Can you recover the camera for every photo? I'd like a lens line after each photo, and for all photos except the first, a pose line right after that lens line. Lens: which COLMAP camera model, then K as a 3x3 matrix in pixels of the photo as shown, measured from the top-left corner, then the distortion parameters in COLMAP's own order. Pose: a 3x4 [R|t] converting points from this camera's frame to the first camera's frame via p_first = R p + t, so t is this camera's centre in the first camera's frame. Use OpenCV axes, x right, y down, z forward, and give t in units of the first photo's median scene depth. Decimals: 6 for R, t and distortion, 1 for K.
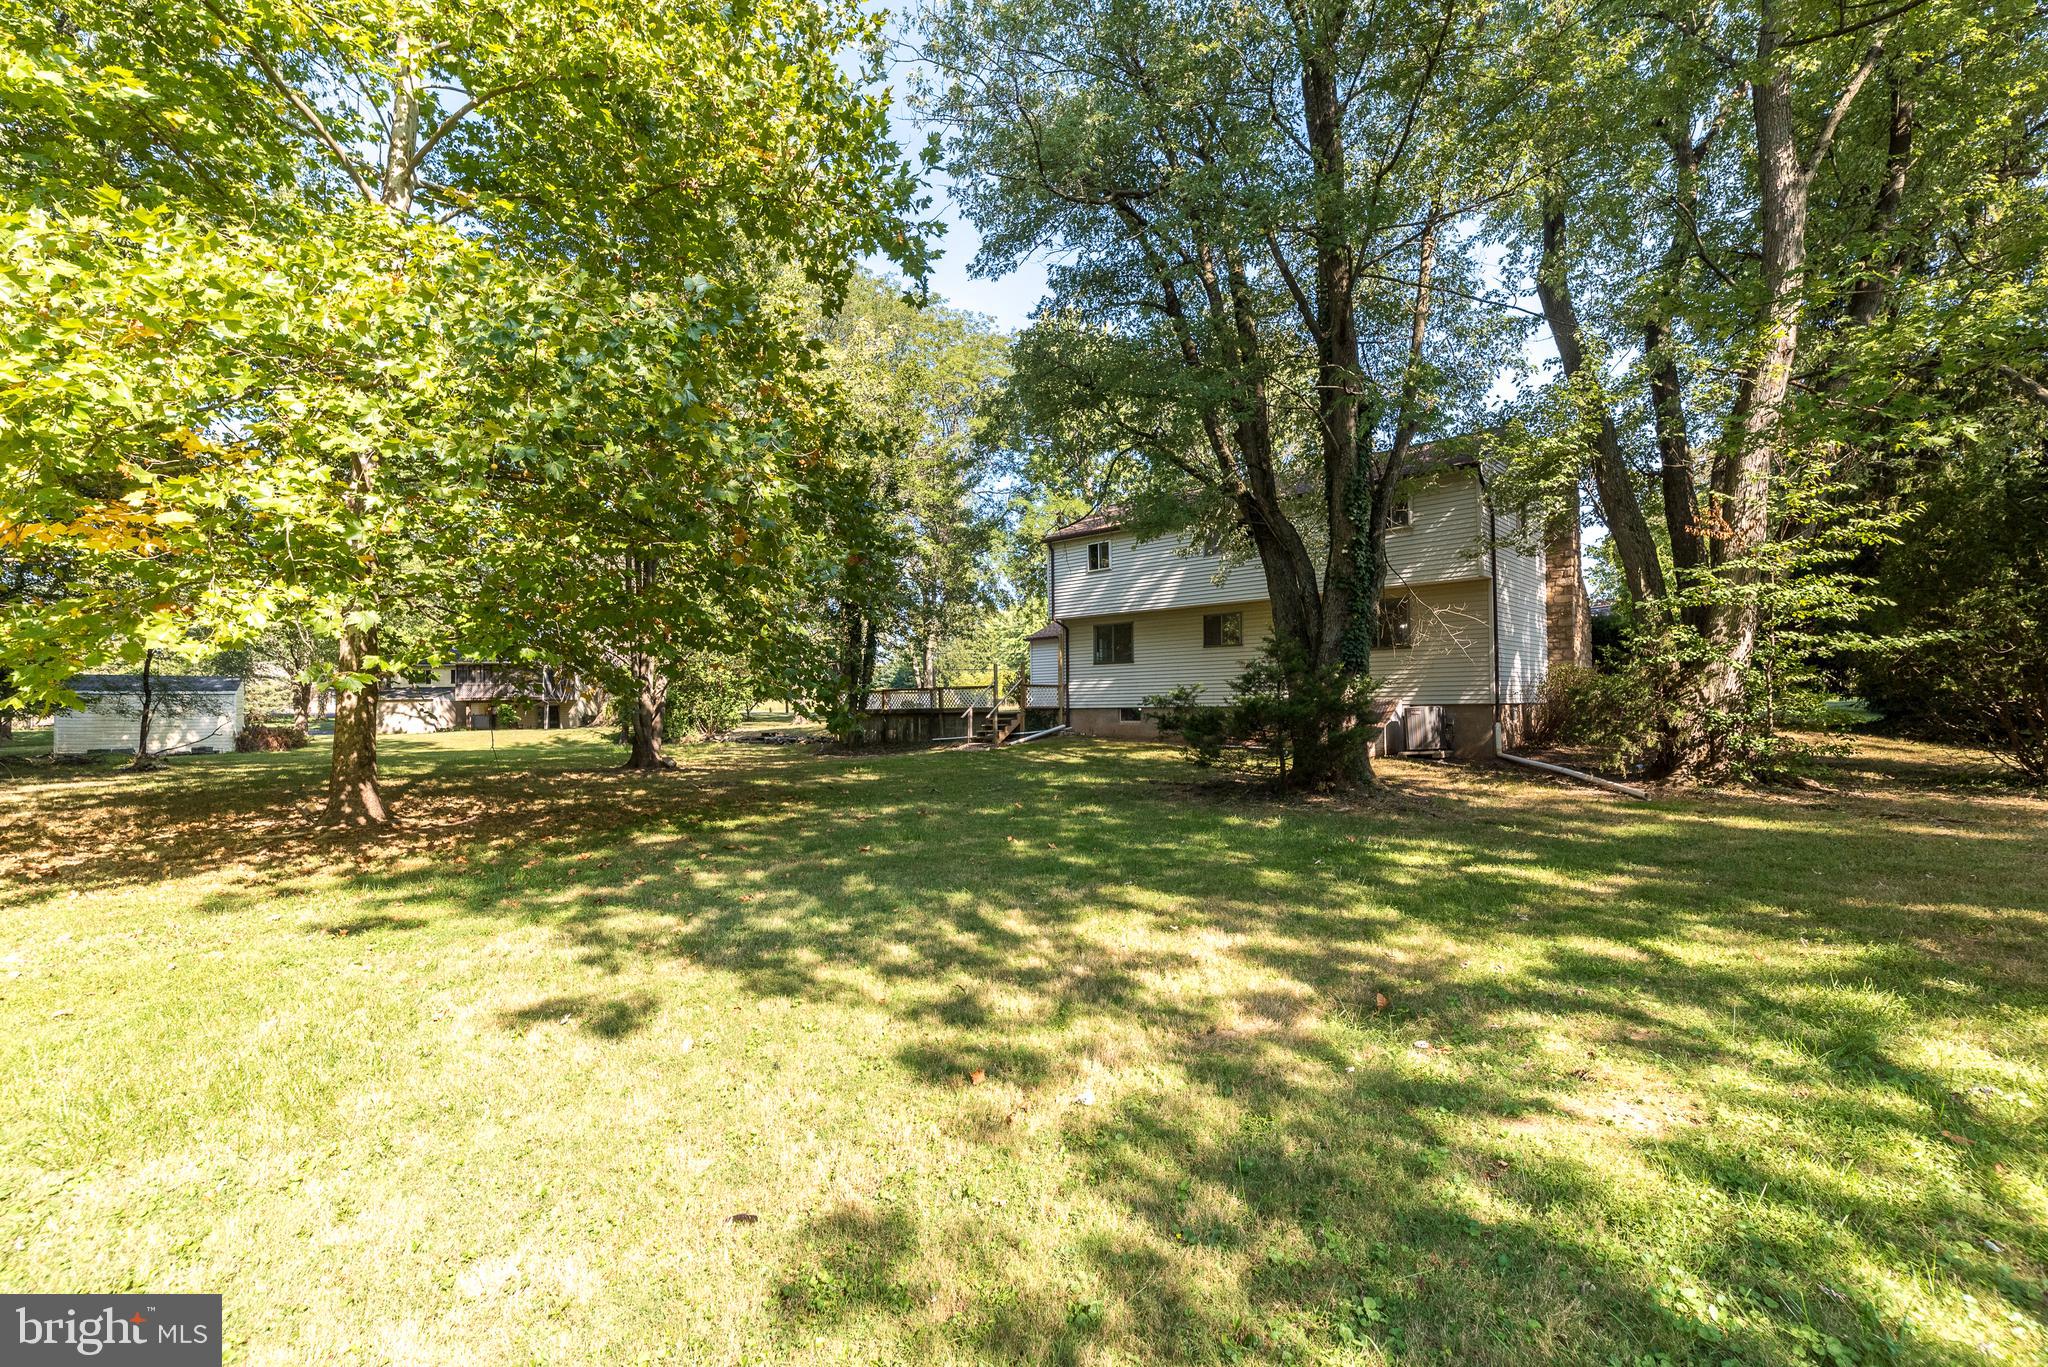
lens RADIAL K [[909.5, 0, 1030.8], [0, 909.5, 707.1], [0, 0, 1]] dist [0.007043, 0.000159]
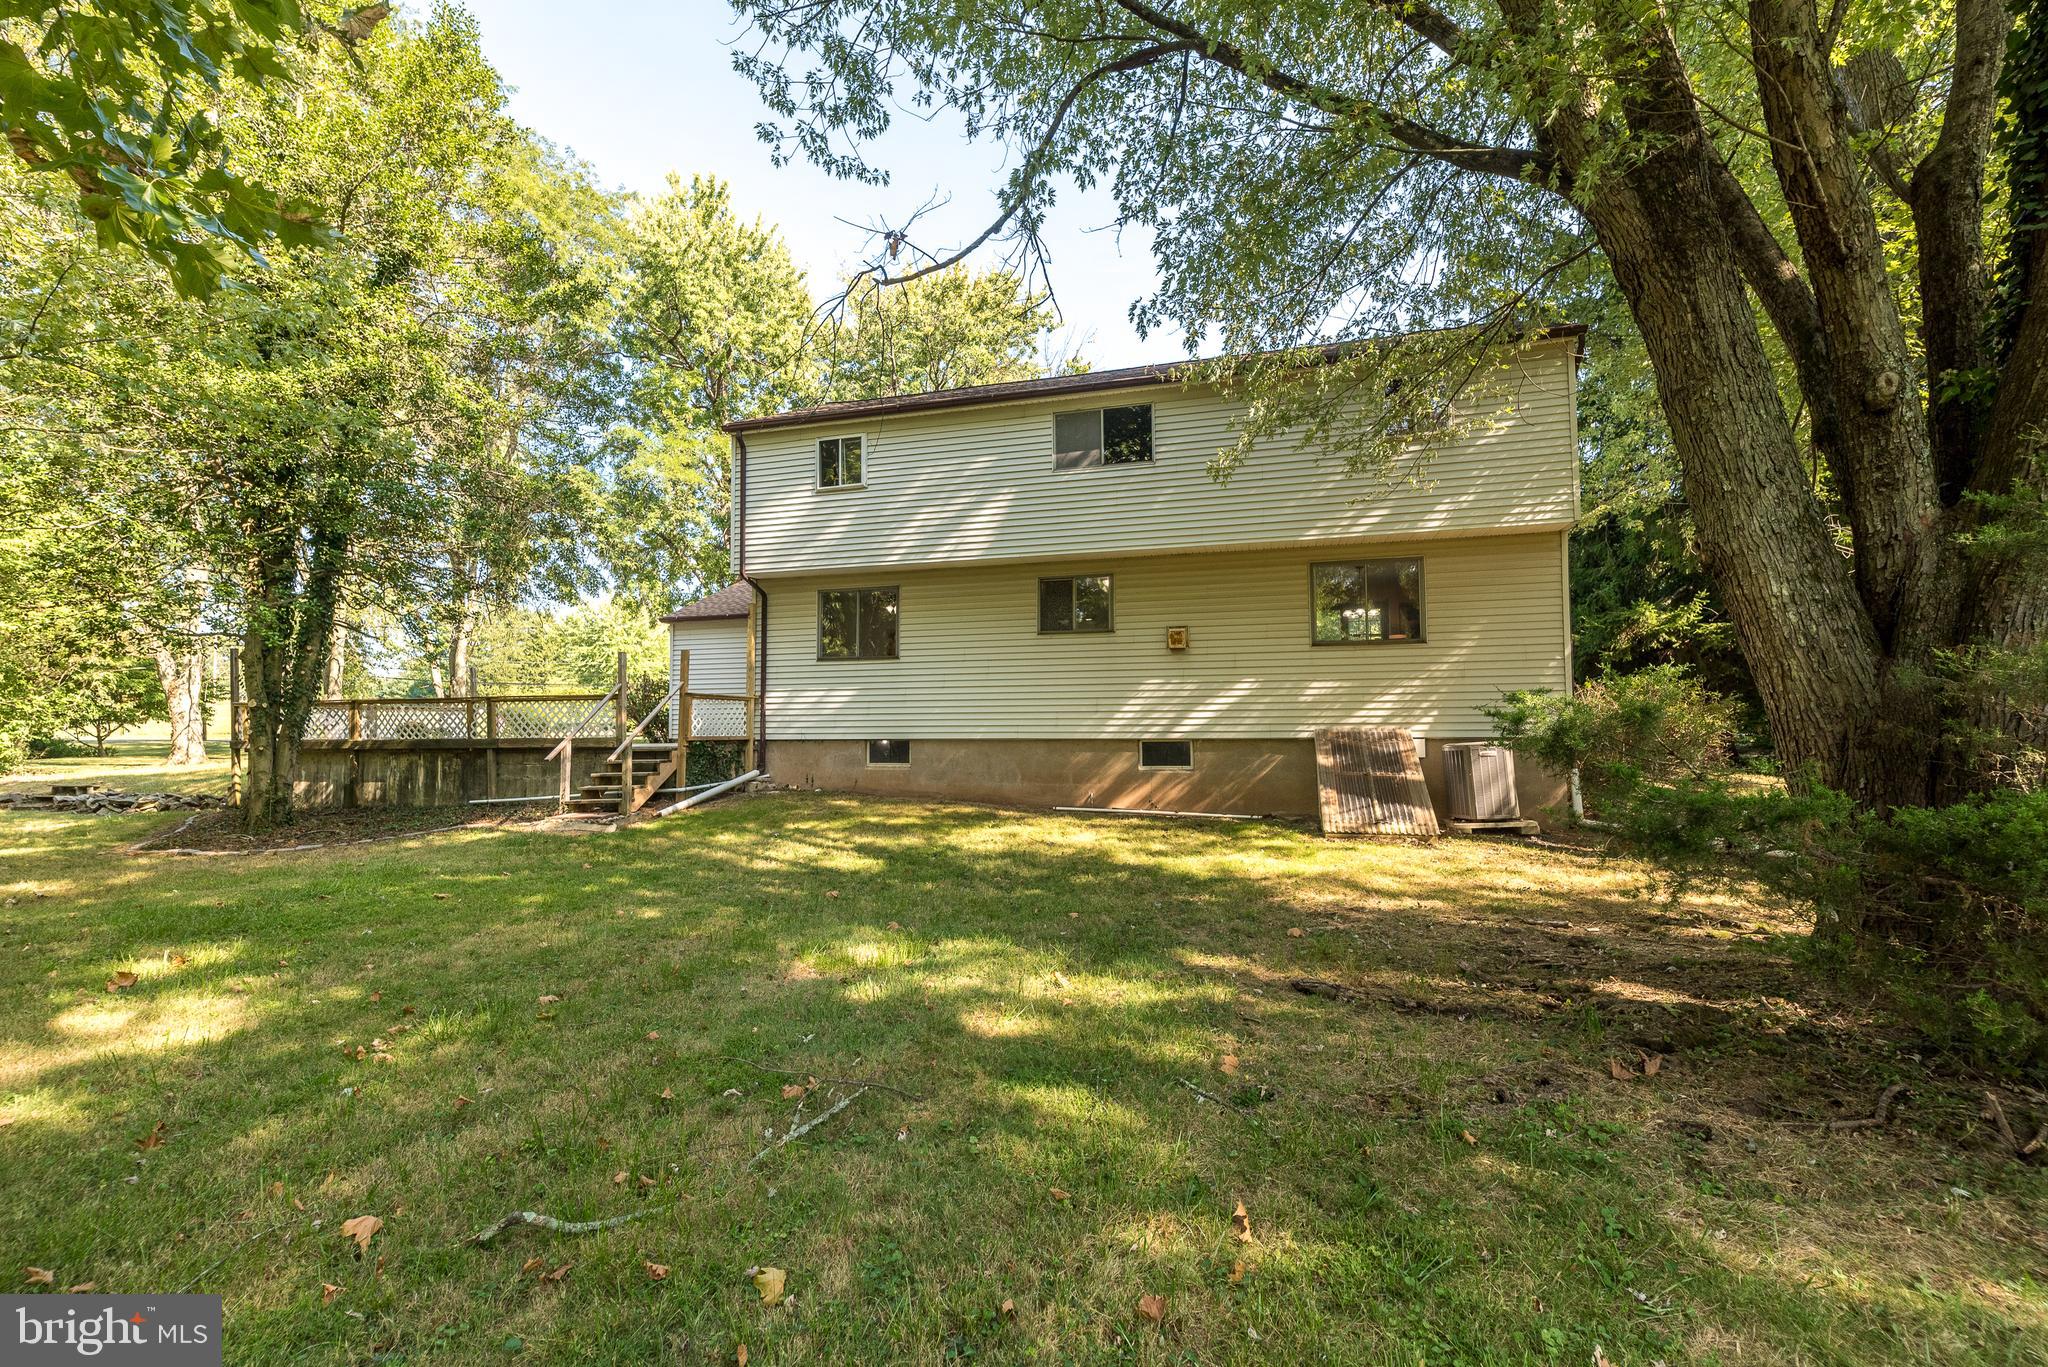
lens RADIAL K [[909.5, 0, 1030.8], [0, 909.5, 707.1], [0, 0, 1]] dist [0.007043, 0.000159]
pose [[0.898393, 0.021156, 0.438683, -0.056867], [-0.006879, 0.999394, -0.034109, -0.001101], [-0.439139, 0.027626, 0.897994, 0.448881]]
